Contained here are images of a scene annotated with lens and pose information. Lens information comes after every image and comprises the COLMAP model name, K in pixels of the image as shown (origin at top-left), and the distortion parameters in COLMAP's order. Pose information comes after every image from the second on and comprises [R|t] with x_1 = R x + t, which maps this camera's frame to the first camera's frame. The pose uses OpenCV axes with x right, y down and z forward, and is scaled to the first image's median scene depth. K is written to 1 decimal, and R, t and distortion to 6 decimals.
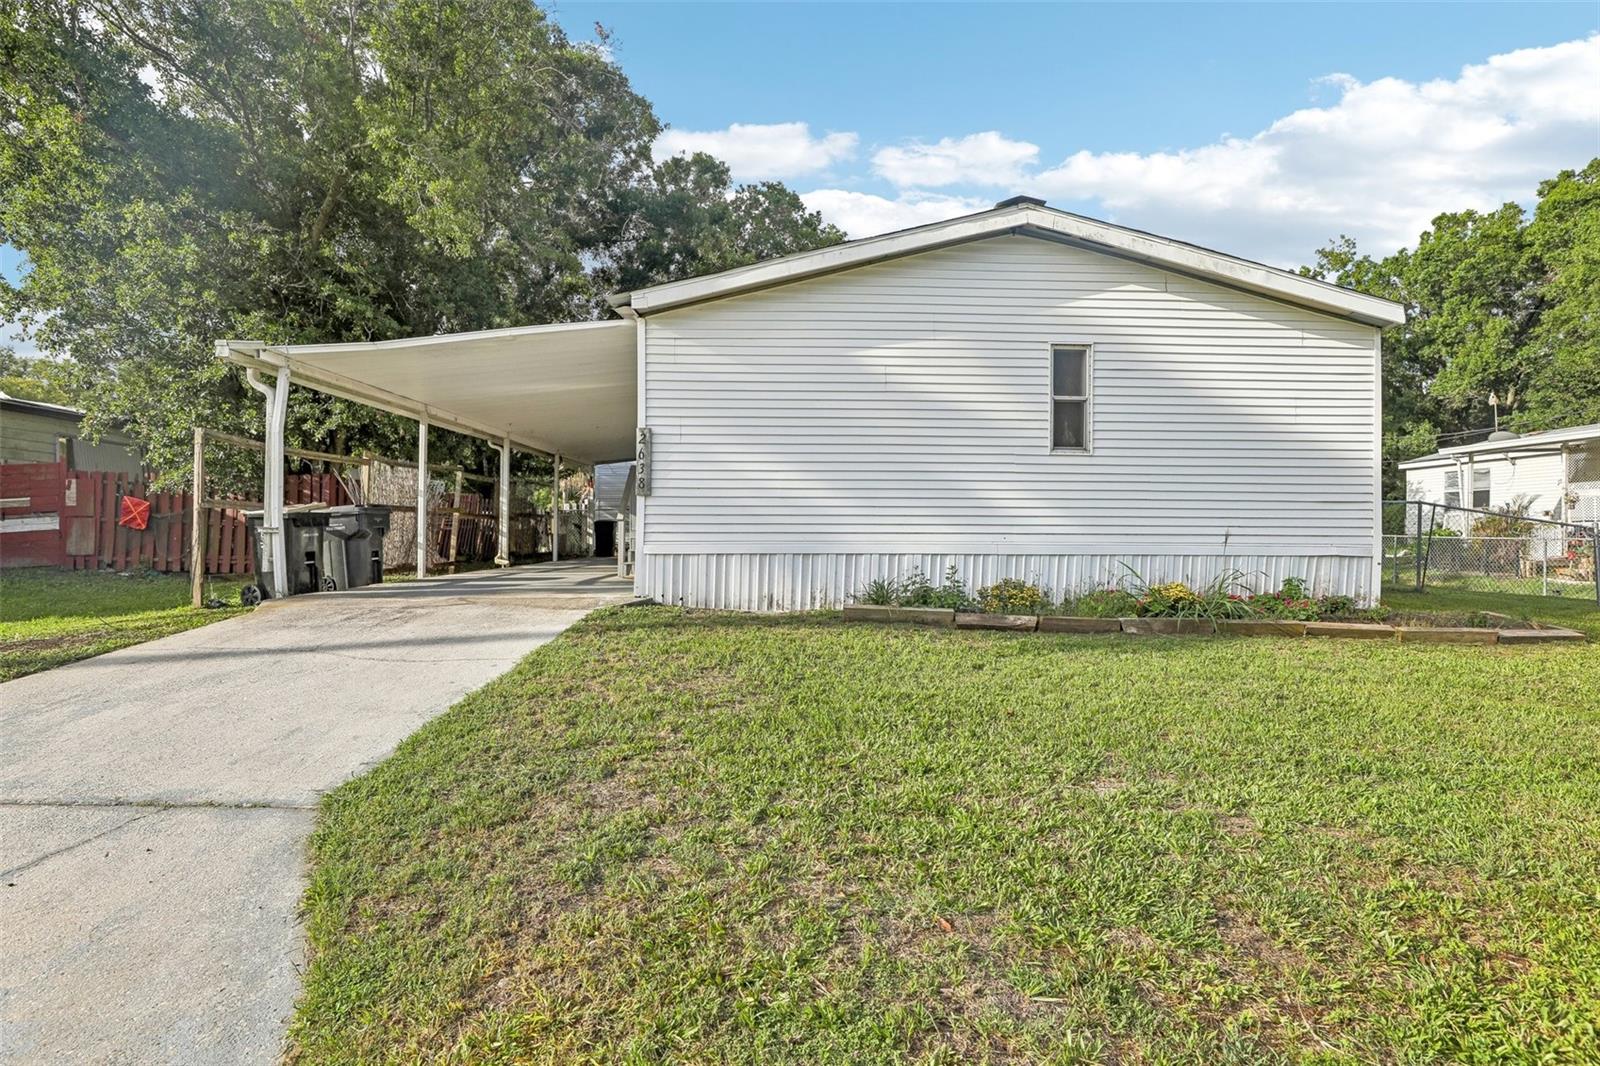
lens RADIAL K [[748.2, 0, 802.6], [0, 748.2, 532.0], [0, 0, 1]] dist [-0.032701, 0.012063]
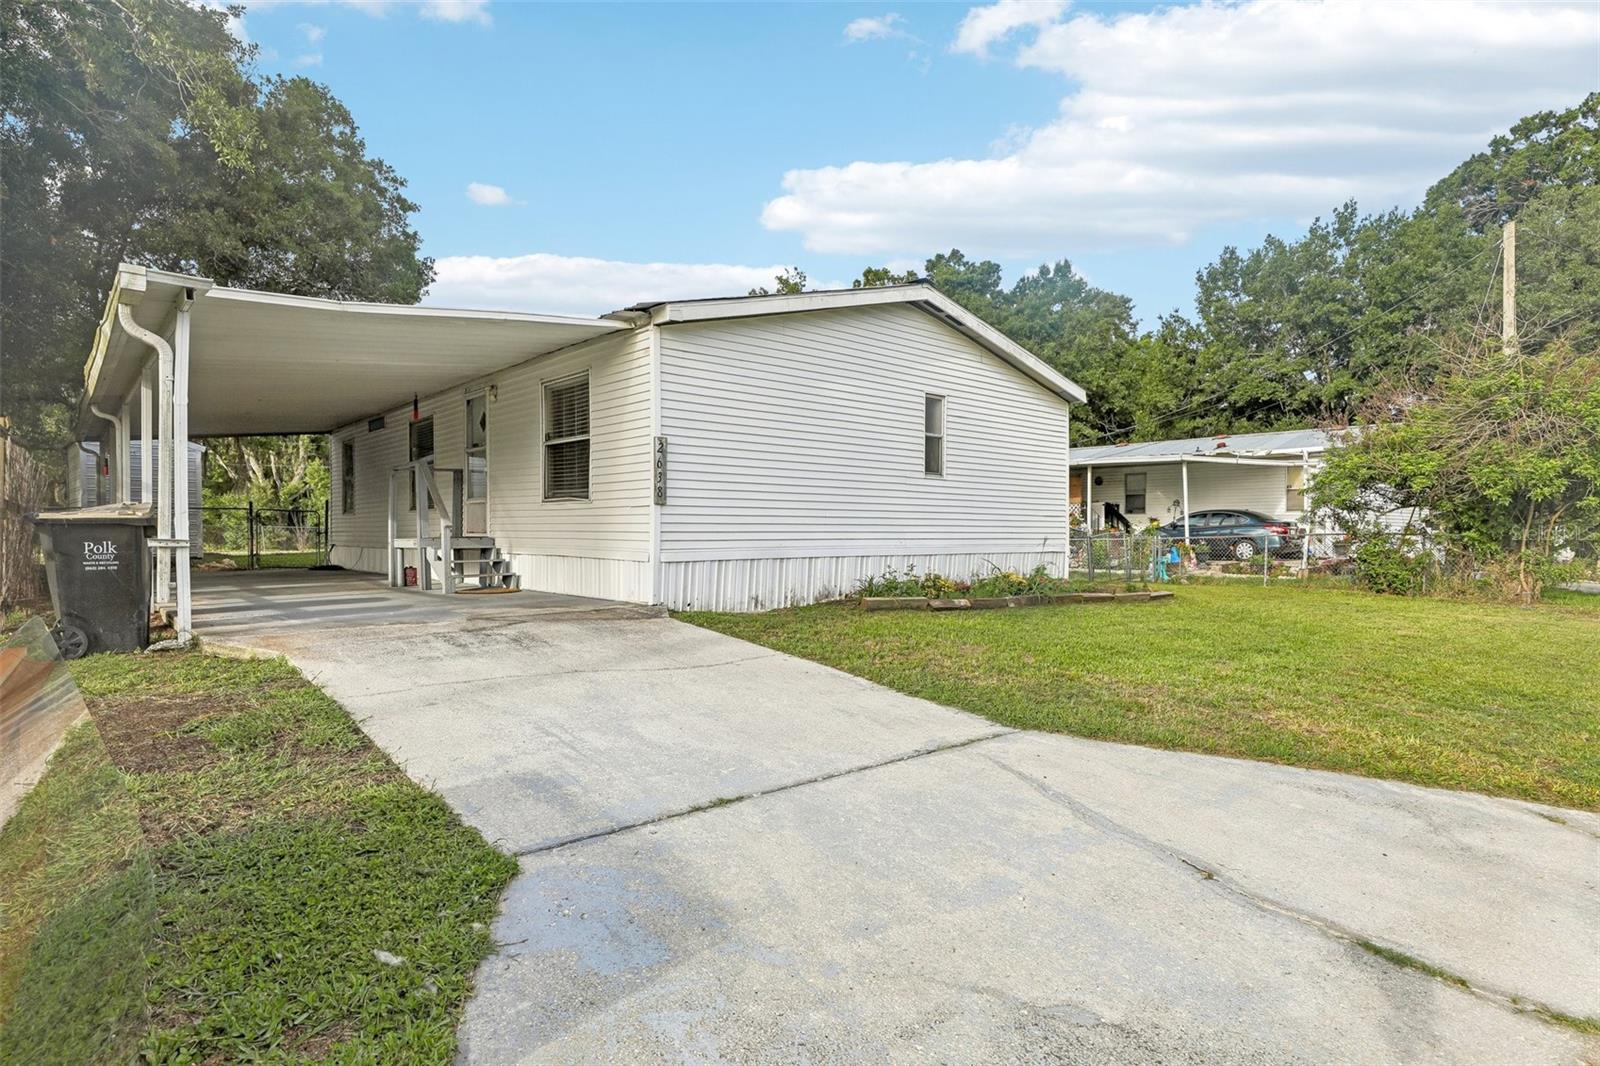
lens RADIAL K [[867.9, 0, 800.1], [0, 867.9, 532.9], [0, 0, 1]] dist [-0.001381, -0.000007]
pose [[0.757709, -0.003885, 0.652581, -0.827533], [0.004635, 0.999989, 0.000572, -0.009171], [-0.652576, 0.002592, 0.757719, -0.010235]]
